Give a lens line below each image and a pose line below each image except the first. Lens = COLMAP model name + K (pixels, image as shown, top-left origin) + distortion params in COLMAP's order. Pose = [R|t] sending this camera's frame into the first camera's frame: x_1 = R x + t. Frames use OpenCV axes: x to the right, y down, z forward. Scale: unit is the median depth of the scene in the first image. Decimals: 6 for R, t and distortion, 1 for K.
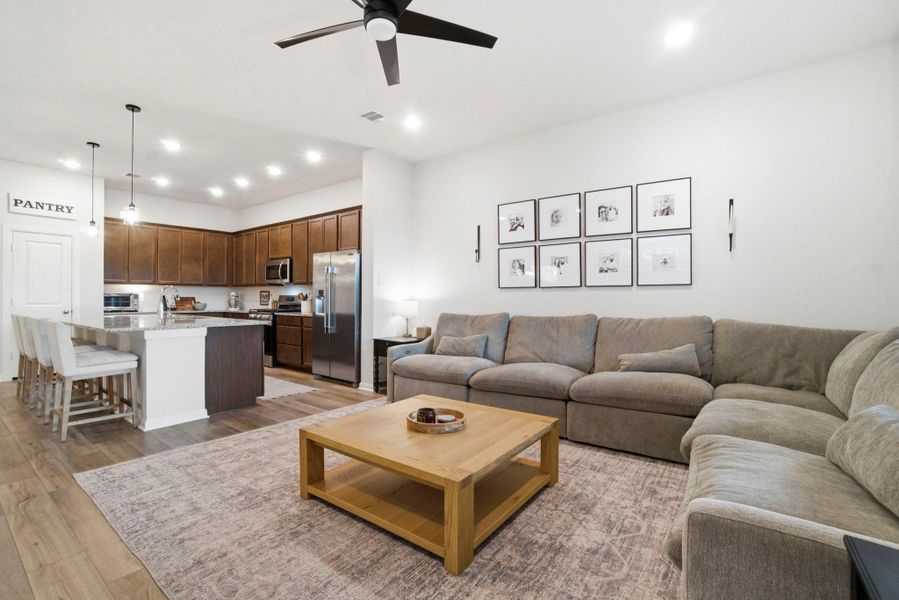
lens RADIAL K [[407.9, 0, 441.0], [0, 407.9, 302.2], [0, 0, 1]] dist [-0.069652, 0.029458]
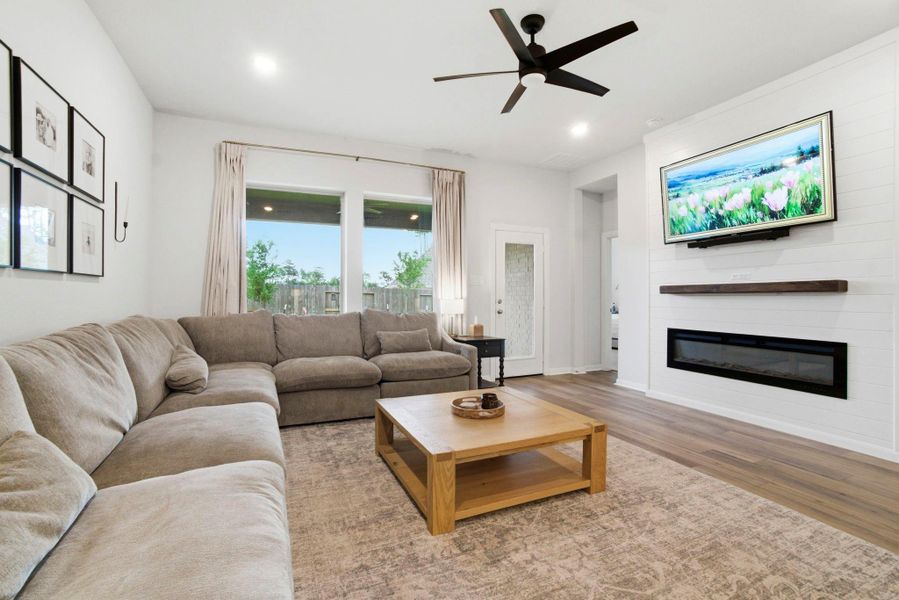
lens RADIAL K [[400.2, 0, 442.0], [0, 400.2, 295.0], [0, 0, 1]] dist [-0.066602, 0.027549]
pose [[-0.870075, -0.004439, 0.492899, -0.226196], [-0.000808, 0.999971, 0.007581, -0.011064], [-0.492918, 0.006198, -0.870054, 0.980038]]
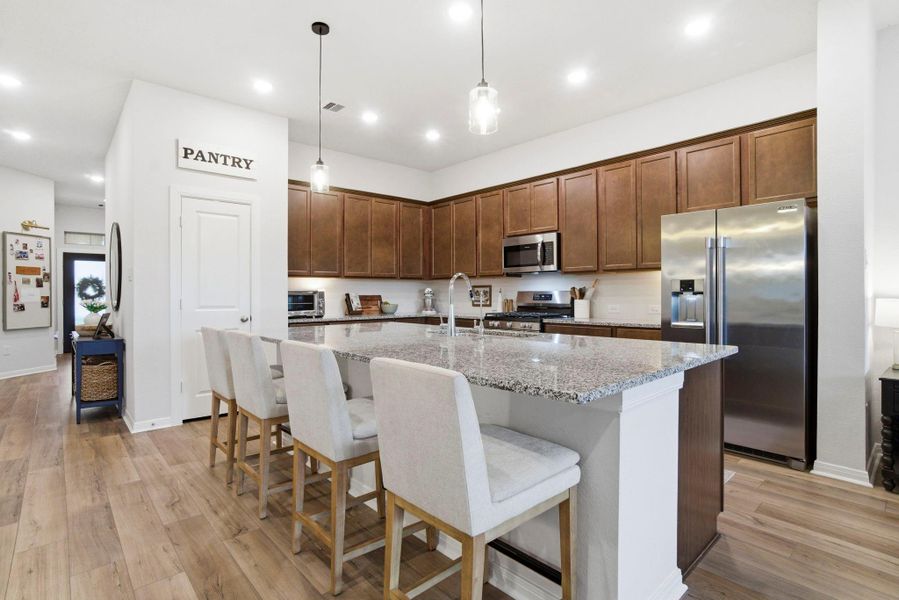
lens RADIAL K [[449.6, 0, 442.7], [0, 449.6, 297.1], [0, 0, 1]] dist [-0.071598, 0.042691]
pose [[0.981482, -0.007580, -0.191402, -0.583598], [0.006550, 0.999960, -0.006013, -0.006926], [0.191440, 0.004647, 0.981493, 0.400979]]
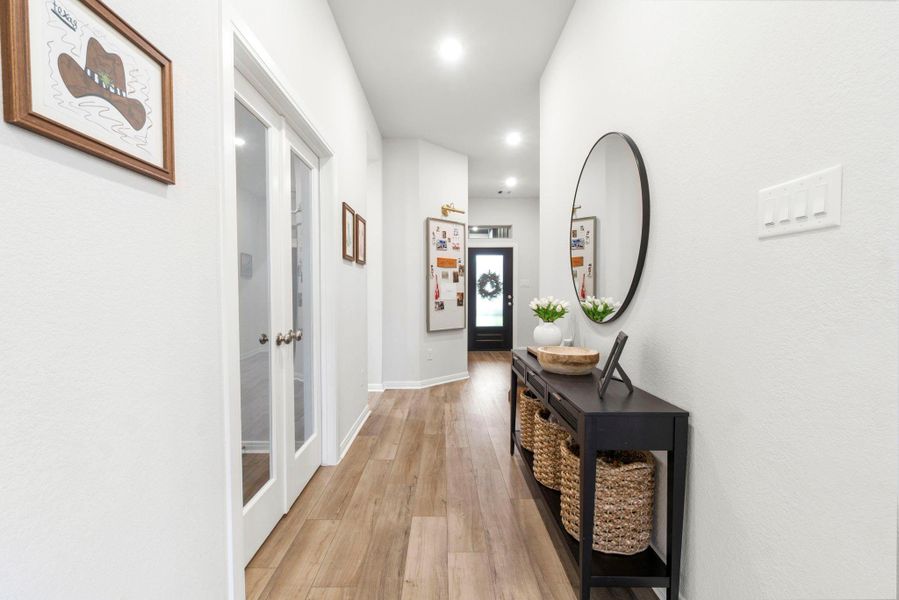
lens RADIAL K [[407.9, 0, 441.0], [0, 407.9, 302.2], [0, 0, 1]] dist [-0.069652, 0.029458]
pose [[0.598041, 0.009764, -0.801406, -1.250592], [0.000557, 0.999920, 0.012598, -0.014565], [0.801465, -0.007980, 0.597988, 0.825966]]
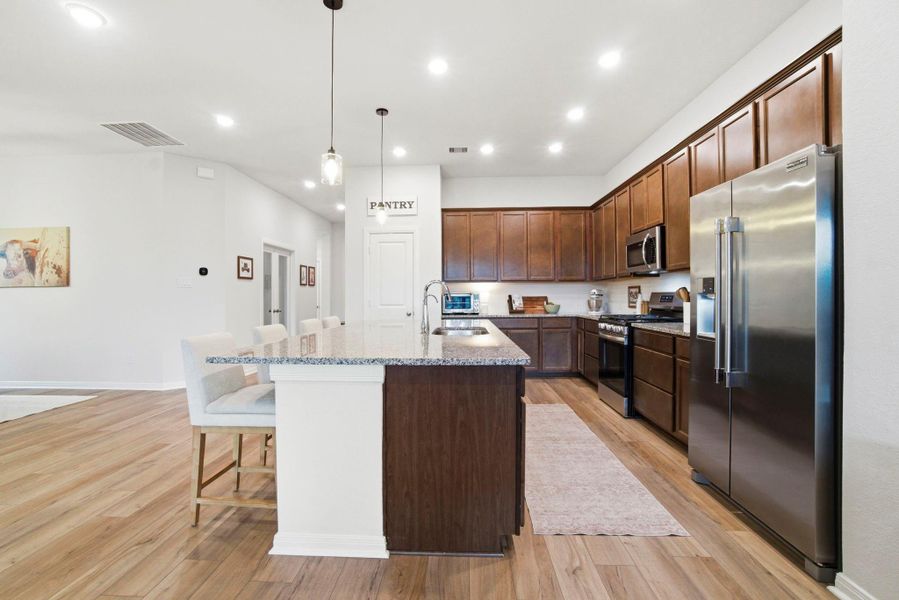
lens RADIAL K [[404.1, 0, 443.0], [0, 404.1, 299.4], [0, 0, 1]] dist [-0.084390, 0.039027]
pose [[0.563996, -0.002995, -0.825772, -0.133467], [0.001015, 0.999995, -0.002933, -0.008022], [0.825777, 0.000816, 0.563996, 0.626237]]
